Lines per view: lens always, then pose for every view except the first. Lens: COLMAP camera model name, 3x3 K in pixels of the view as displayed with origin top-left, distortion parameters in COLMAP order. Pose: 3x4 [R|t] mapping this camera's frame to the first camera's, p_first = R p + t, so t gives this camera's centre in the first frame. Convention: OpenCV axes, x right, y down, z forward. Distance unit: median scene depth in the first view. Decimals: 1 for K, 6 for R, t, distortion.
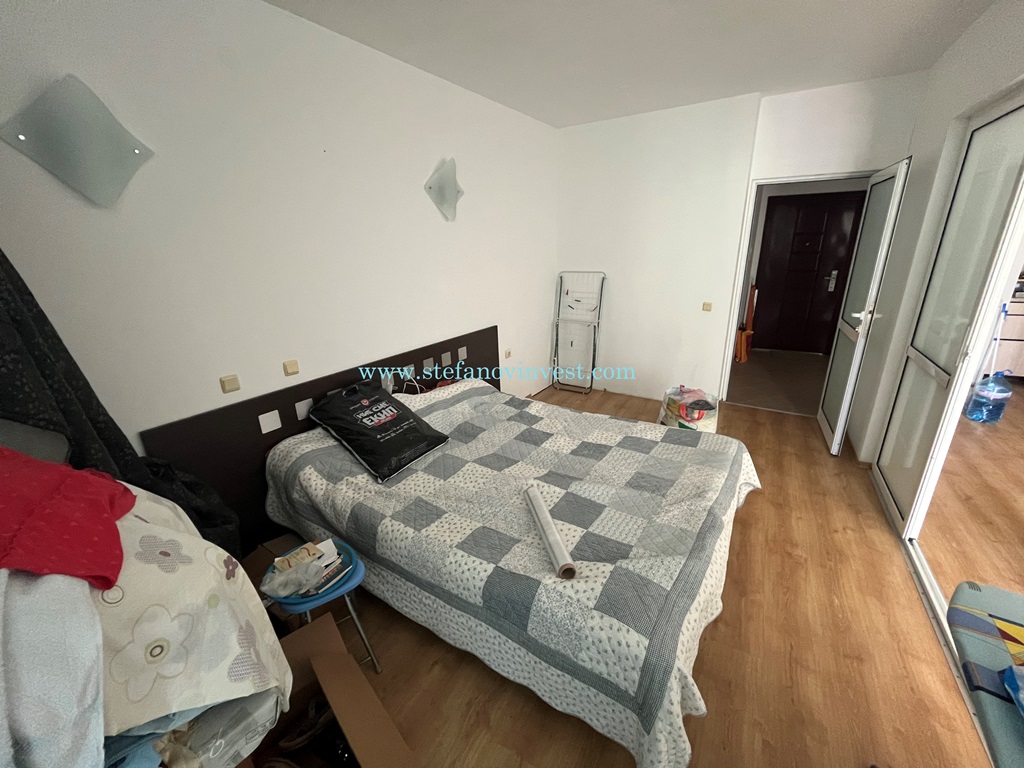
lens RADIAL K [[419.0, 0, 517.1], [0, 419.0, 386.0], [0, 0, 1]] dist [0.002494, -0.000022]
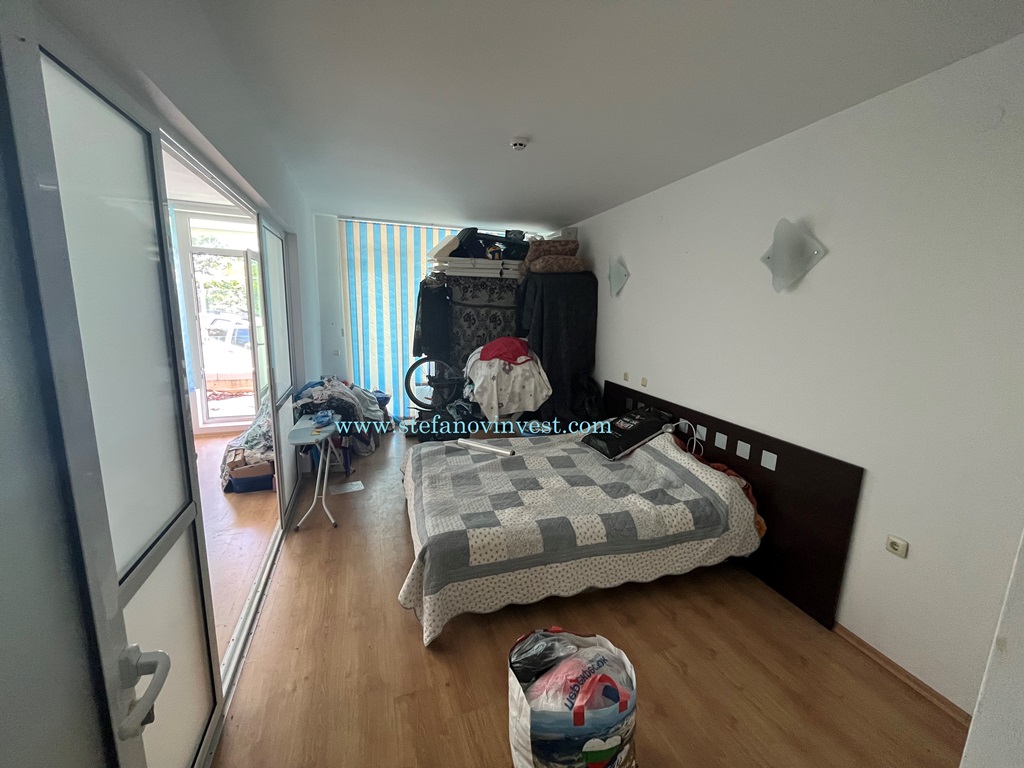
lens RADIAL K [[419.0, 0, 514.8], [0, 419.0, 384.4], [0, 0, 1]] dist [0.002494, -0.000022]
pose [[-0.652920, 0.143838, -0.743643, 0.981553], [-0.256933, 0.881529, 0.396096, -0.525348], [0.712517, 0.449686, -0.538611, 1.404199]]
